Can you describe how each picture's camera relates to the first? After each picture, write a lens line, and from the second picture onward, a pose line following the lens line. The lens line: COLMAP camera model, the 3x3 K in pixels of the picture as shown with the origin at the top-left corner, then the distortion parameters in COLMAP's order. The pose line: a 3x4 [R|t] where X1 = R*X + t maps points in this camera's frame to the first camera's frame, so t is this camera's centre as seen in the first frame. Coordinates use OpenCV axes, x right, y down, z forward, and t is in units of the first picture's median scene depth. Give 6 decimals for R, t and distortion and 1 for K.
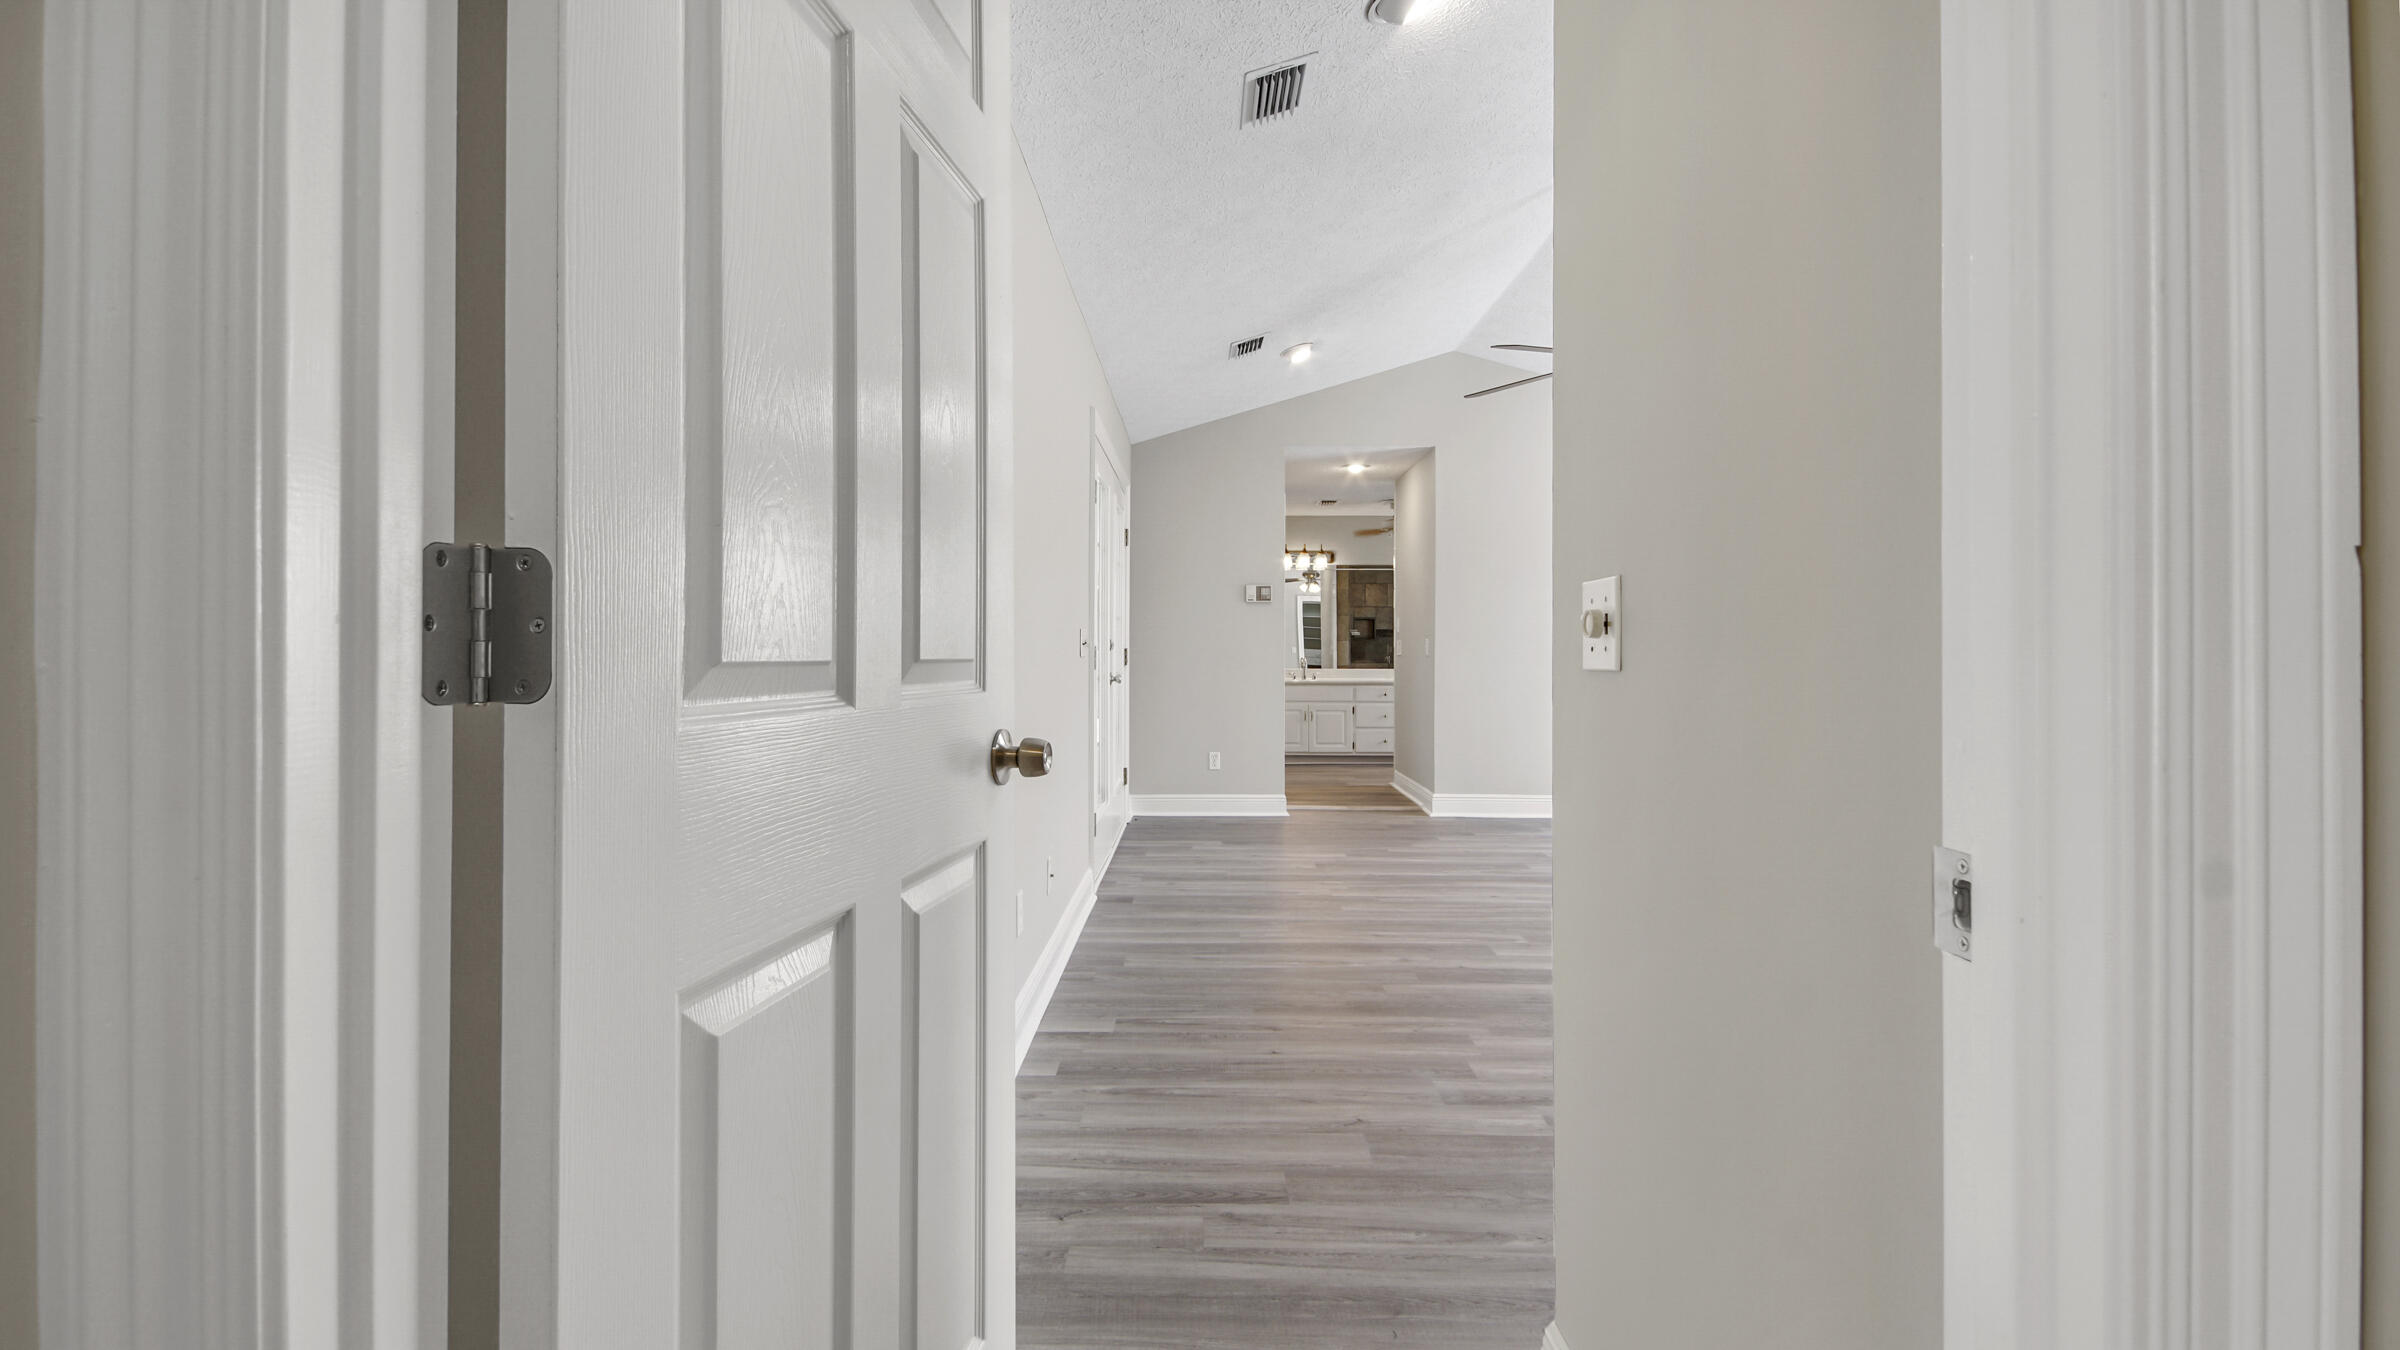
lens RADIAL K [[1050.7, 0, 1200.0], [0, 1050.7, 675.0], [0, 0, 1]] dist [0.002015, 0.000069]
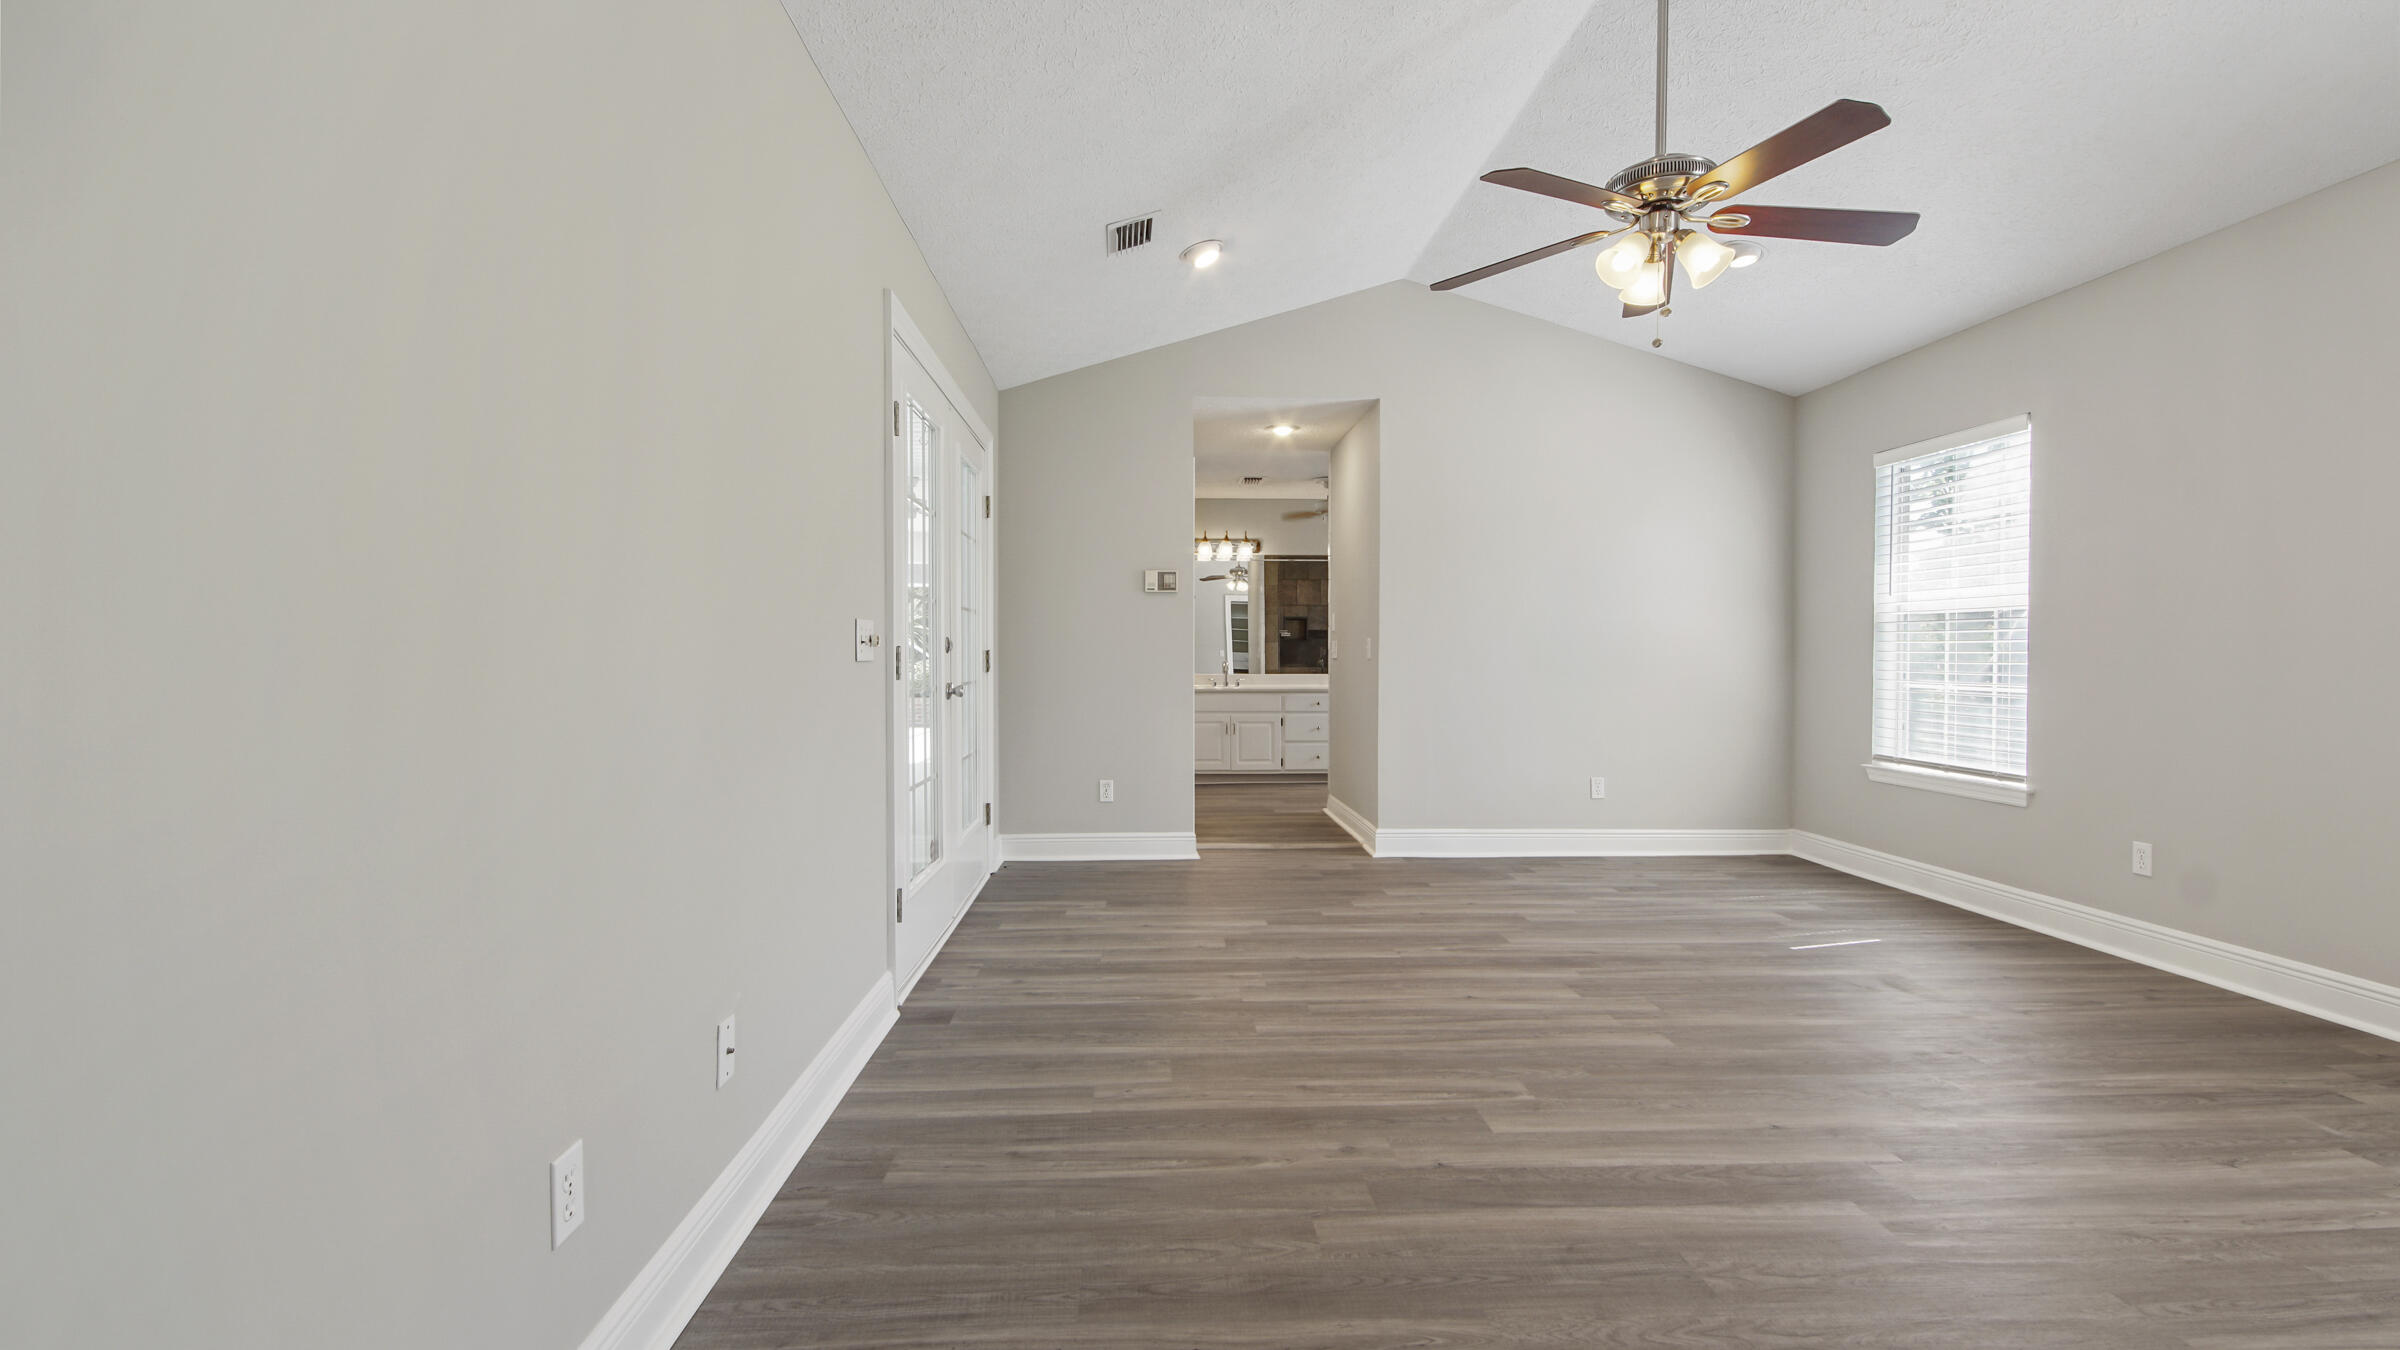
lens RADIAL K [[1052.1, 0, 1198.6], [0, 1052.1, 695.5], [0, 0, 1]] dist [0.032087, -0.000207]
pose [[0.998154, -0.003408, 0.060642, 0.031834], [0.002454, 0.999872, 0.015810, -0.002959], [-0.060688, -0.015632, 0.998034, 0.177129]]
